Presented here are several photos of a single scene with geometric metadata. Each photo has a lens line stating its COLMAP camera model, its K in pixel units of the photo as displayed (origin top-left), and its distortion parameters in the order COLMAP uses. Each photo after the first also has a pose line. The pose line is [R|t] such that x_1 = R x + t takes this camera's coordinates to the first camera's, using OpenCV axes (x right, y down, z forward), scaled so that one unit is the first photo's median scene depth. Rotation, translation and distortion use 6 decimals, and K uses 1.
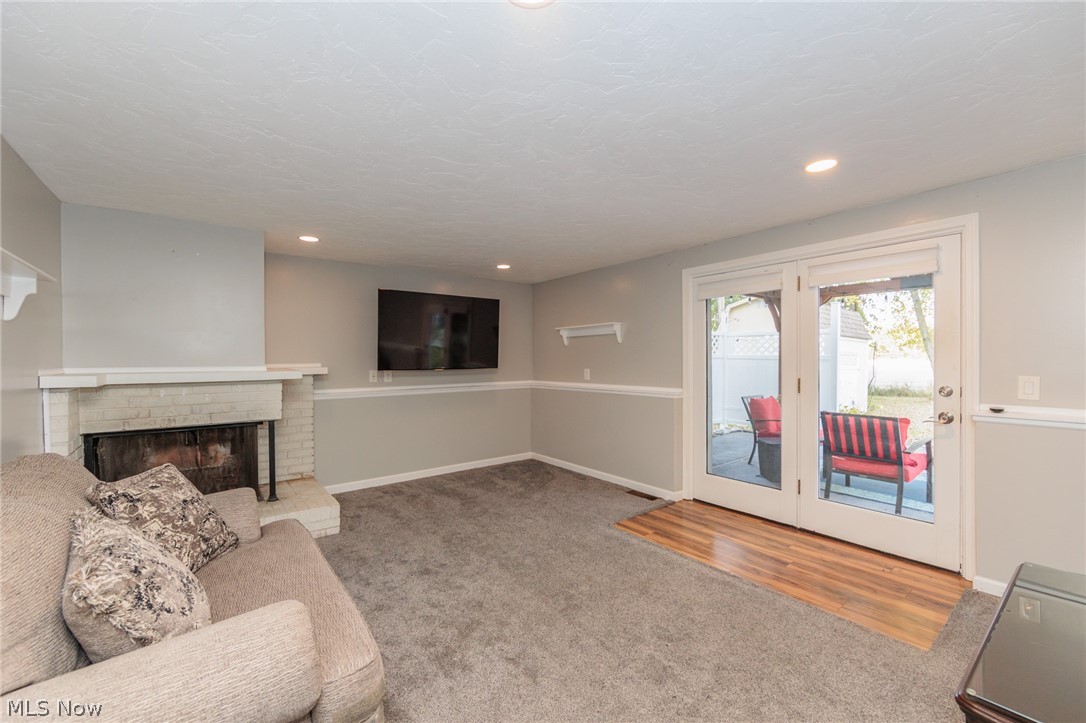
lens RADIAL K [[438.5, 0, 548.7], [0, 438.5, 358.2], [0, 0, 1]] dist [-0.000181, -0.000017]
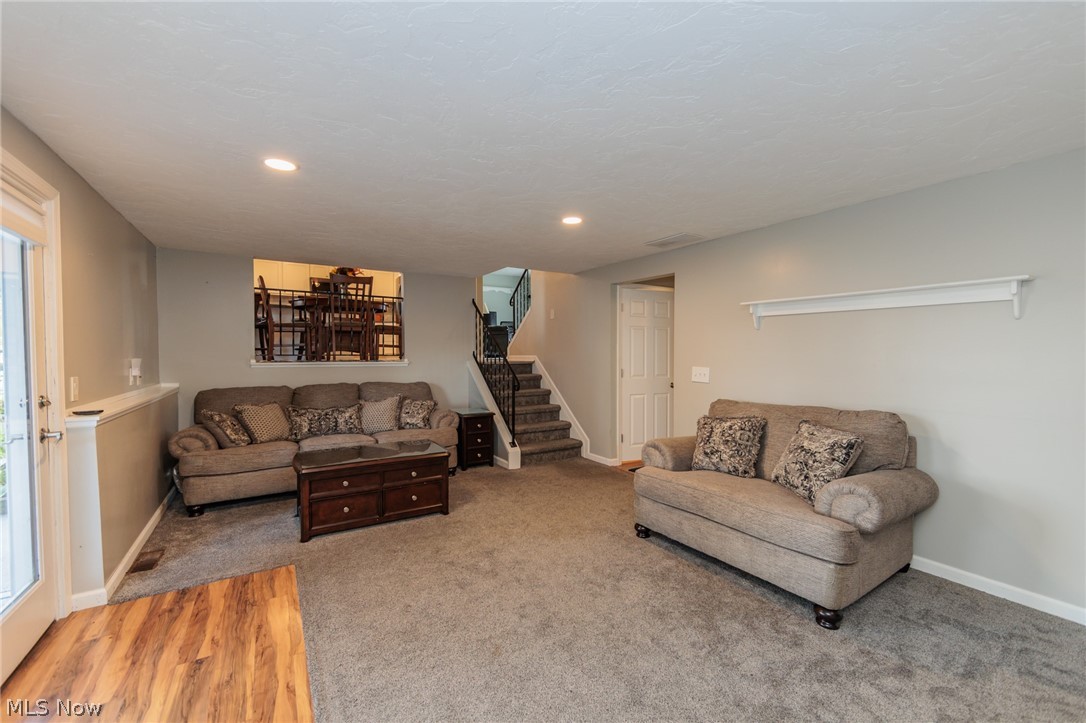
lens RADIAL K [[438.5, 0, 548.7], [0, 438.5, 358.2], [0, 0, 1]] dist [-0.000181, -0.000017]
pose [[-0.995251, 0.008135, 0.097006, -0.047952], [0.009499, 0.999862, 0.013604, -0.003883], [-0.096882, 0.014461, -0.995191, 1.111897]]
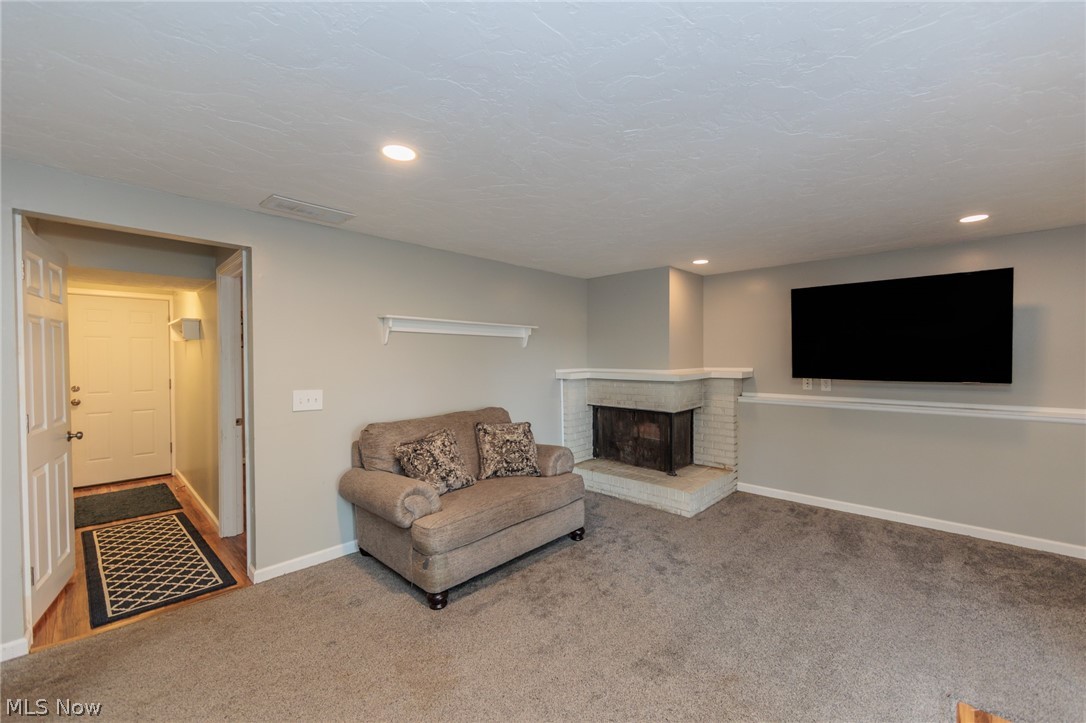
lens RADIAL K [[438.5, 0, 548.7], [0, 438.5, 358.2], [0, 0, 1]] dist [-0.000181, -0.000017]
pose [[0.149932, 0.007732, -0.988666, 0.488260], [0.004553, 0.999953, 0.008510, -0.024799], [0.988686, -0.005777, 0.149890, 0.381372]]
